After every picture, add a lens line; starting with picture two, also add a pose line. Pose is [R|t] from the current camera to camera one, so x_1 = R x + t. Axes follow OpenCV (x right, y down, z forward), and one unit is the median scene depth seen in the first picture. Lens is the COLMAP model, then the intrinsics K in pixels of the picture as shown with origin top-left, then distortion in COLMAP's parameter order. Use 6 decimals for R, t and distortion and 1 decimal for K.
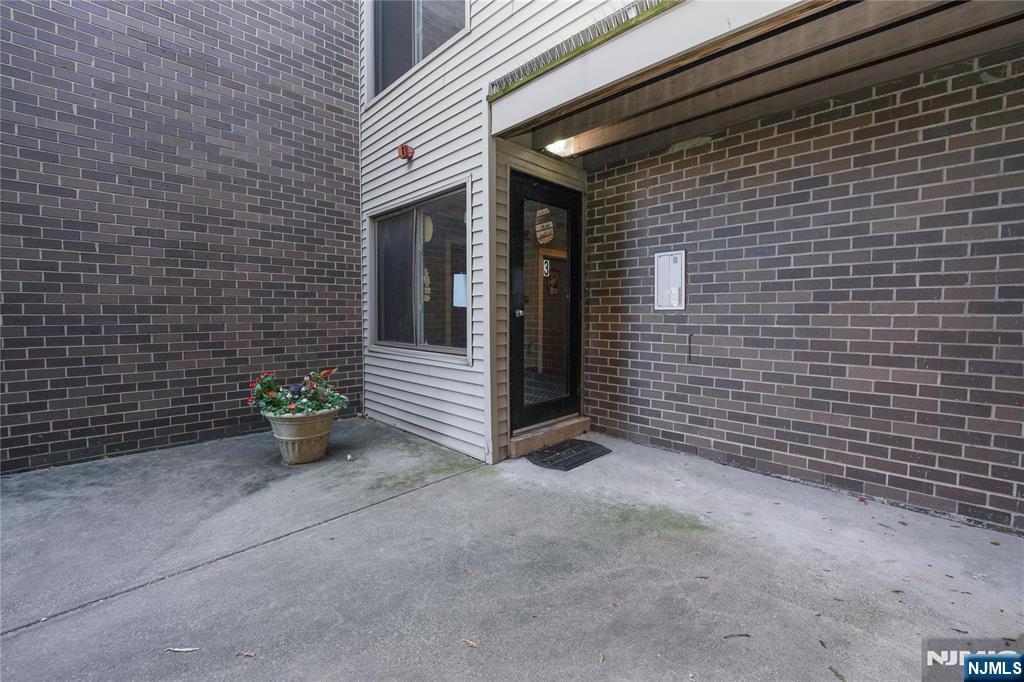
lens RADIAL K [[417.9, 0, 516.7], [0, 417.9, 321.8], [0, 0, 1]] dist [-0.019505, -0.000069]
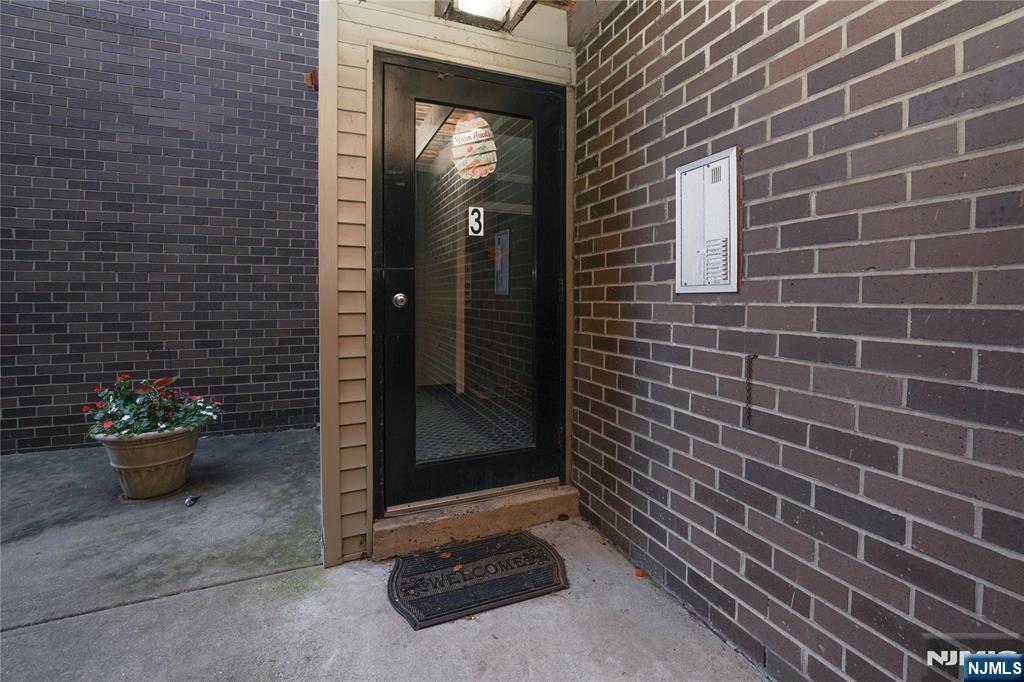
lens RADIAL K [[406.5, 0, 509.7], [0, 406.5, 299.4], [0, 0, 1]] dist [-0.020100, 0.000816]
pose [[0.908542, -0.001221, -0.417792, 0.360252], [-0.005542, 0.999873, -0.014973, -0.015182], [0.417757, 0.015918, 0.908419, 0.542414]]
